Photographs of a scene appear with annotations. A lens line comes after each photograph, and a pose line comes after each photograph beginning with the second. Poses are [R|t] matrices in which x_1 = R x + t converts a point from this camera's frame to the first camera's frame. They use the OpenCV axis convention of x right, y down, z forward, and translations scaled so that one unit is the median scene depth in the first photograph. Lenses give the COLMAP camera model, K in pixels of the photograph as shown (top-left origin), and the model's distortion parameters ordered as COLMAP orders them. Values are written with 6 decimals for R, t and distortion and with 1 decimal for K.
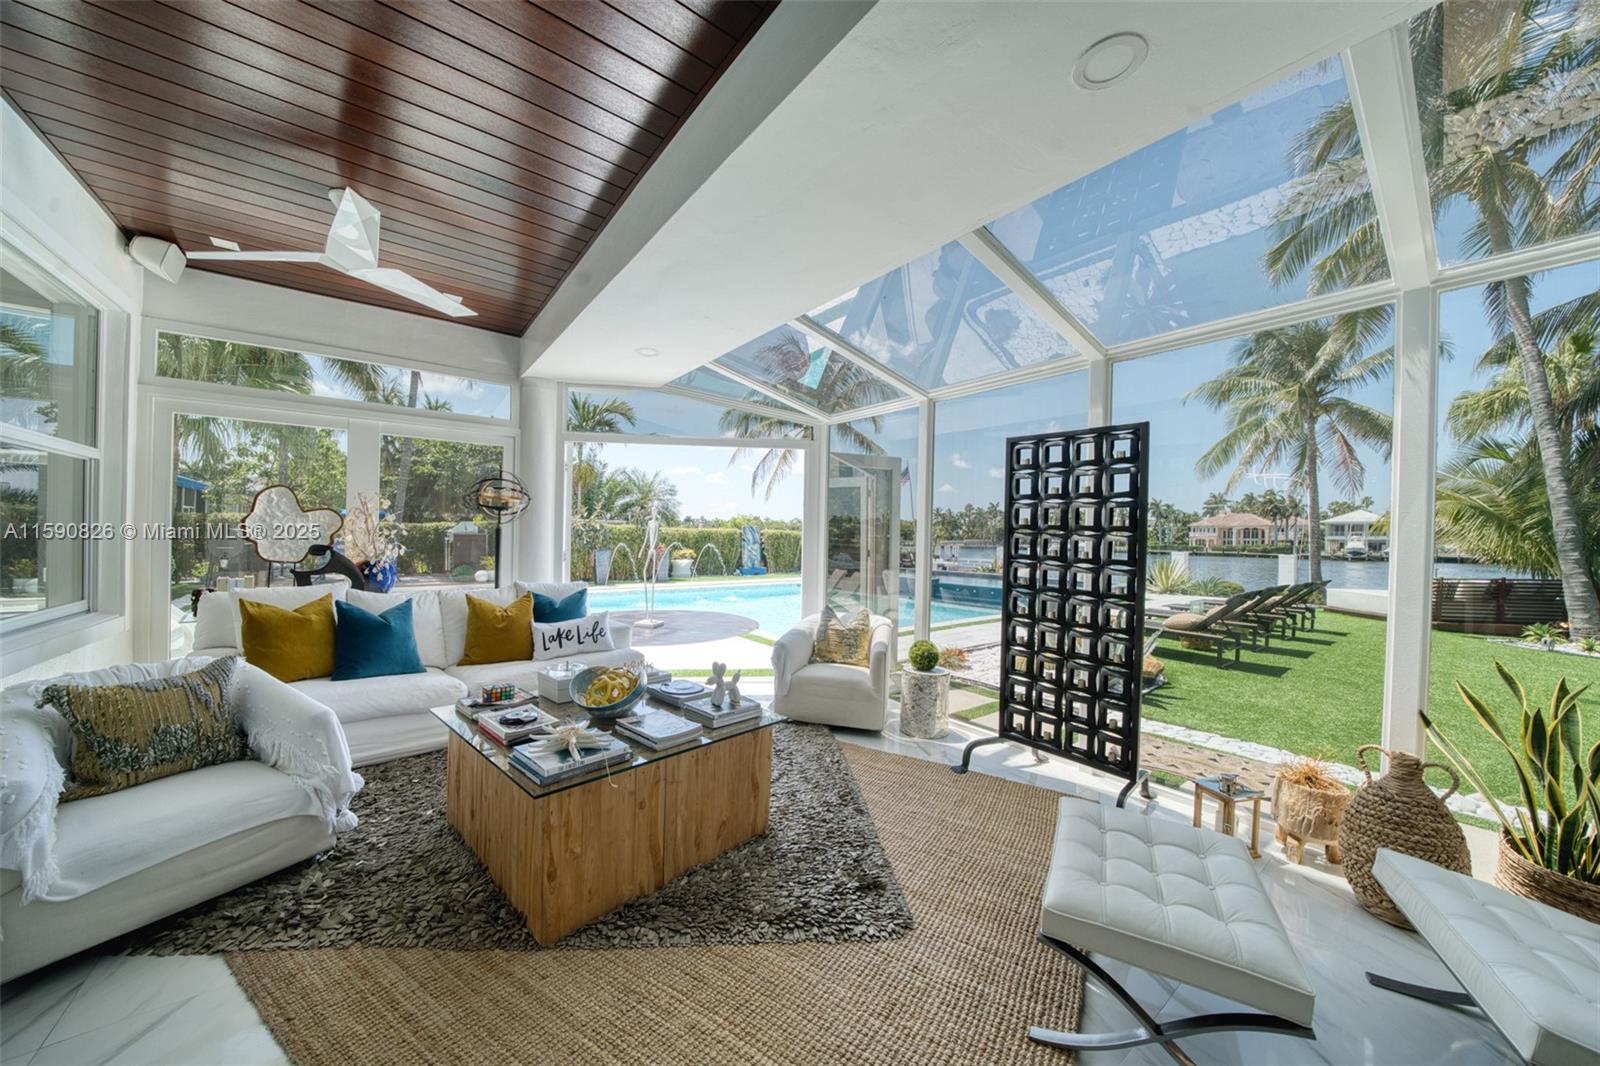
lens RADIAL K [[549.8, 0, 797.3], [0, 549.8, 536.3], [0, 0, 1]] dist [-0.021103, -0.000393]
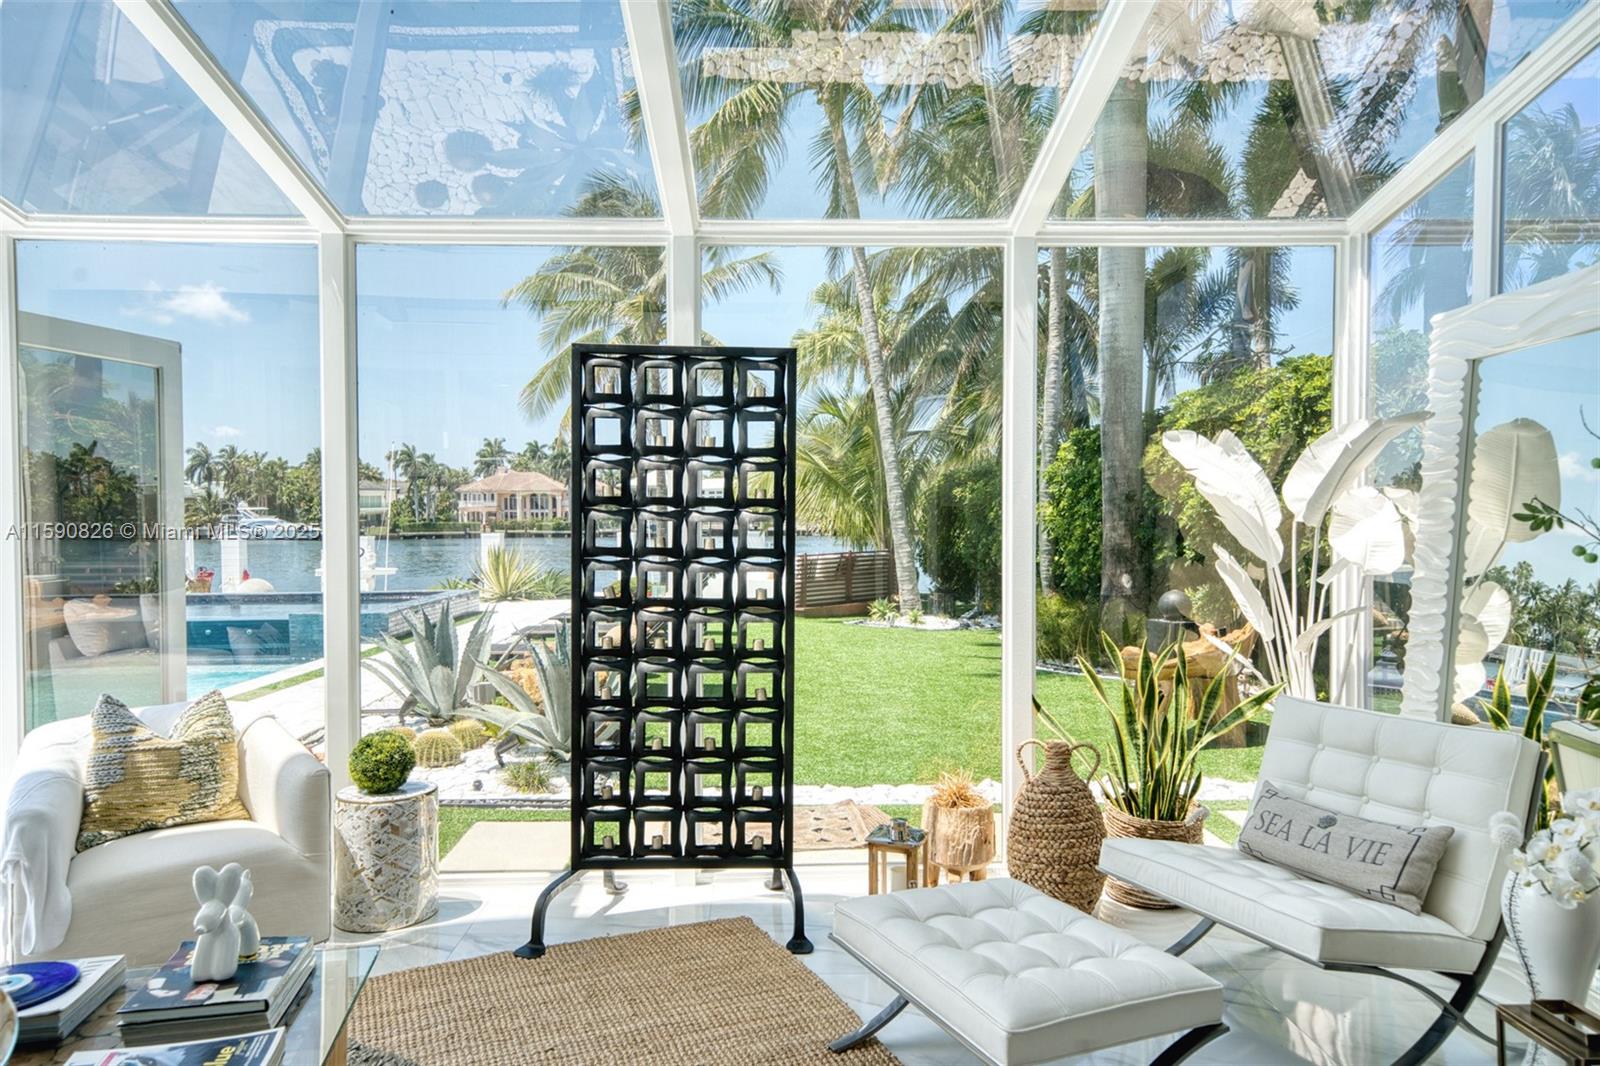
lens RADIAL K [[1027.4, 0, 800.3], [0, 1027.4, 535.3], [0, 0, 1]] dist [0.007734, 0.004925]
pose [[0.577056, -0.033957, 0.815998, -0.314473], [0.013681, 0.999397, 0.031914, -0.010469], [-0.816590, -0.007253, 0.577173, 0.173067]]
